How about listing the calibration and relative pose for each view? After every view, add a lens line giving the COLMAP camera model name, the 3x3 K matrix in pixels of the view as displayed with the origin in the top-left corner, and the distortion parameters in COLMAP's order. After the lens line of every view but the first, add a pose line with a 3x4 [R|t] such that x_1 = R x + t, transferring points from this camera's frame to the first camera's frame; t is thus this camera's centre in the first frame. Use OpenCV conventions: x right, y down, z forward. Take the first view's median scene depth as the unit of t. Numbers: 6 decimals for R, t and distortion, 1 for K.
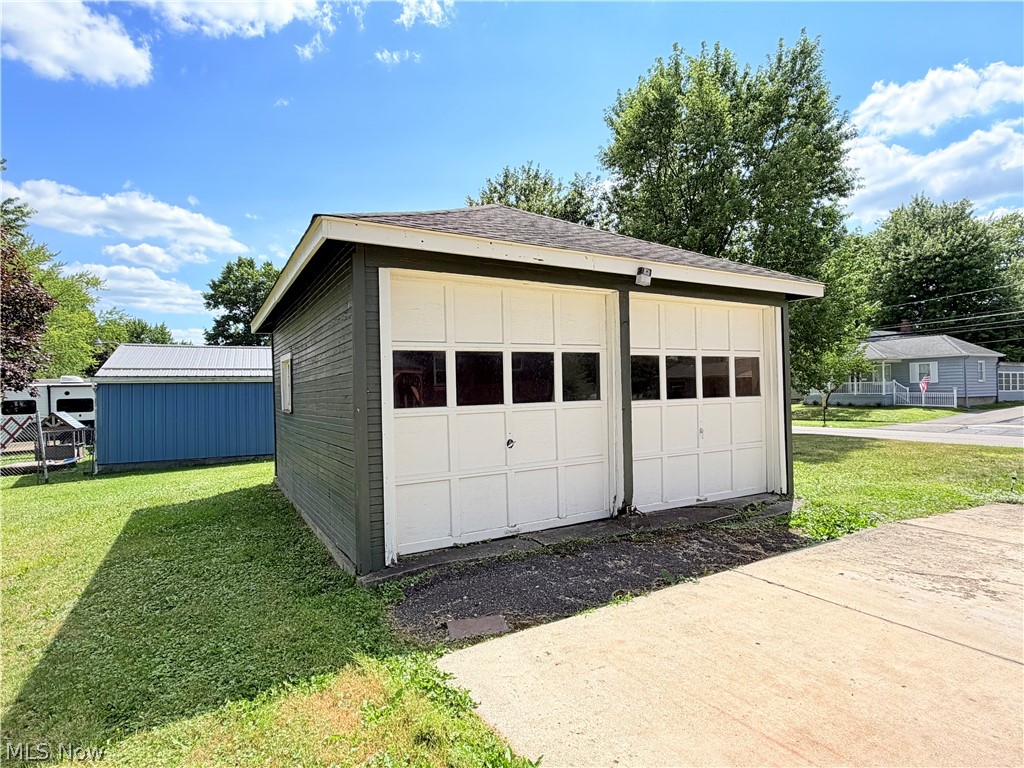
lens RADIAL K [[533.4, 0, 512.0], [0, 533.4, 384.0], [0, 0, 1]] dist [-0.019170, -0.000078]
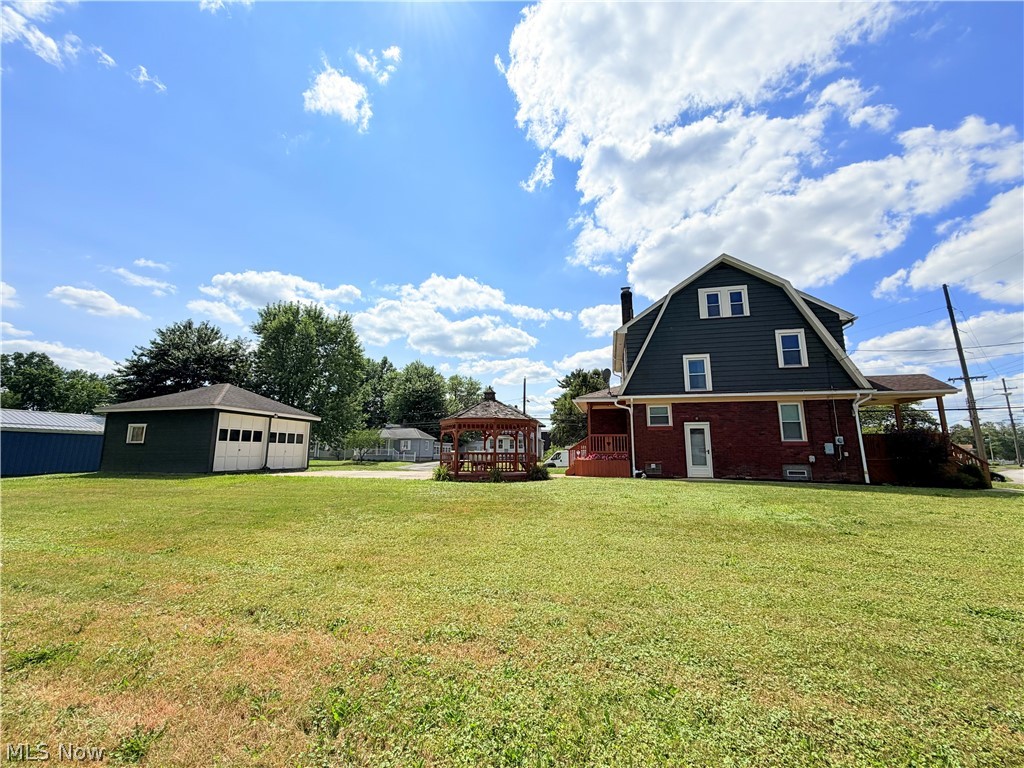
lens RADIAL K [[408.9, 0, 512.0], [0, 408.9, 384.0], [0, 0, 1]] dist [0.015284, 0.000205]
pose [[0.687076, 0.149075, 0.711129, -0.745838], [-0.029656, 0.983664, -0.177553, 0.083566], [-0.725980, 0.100903, 0.680273, -2.377860]]
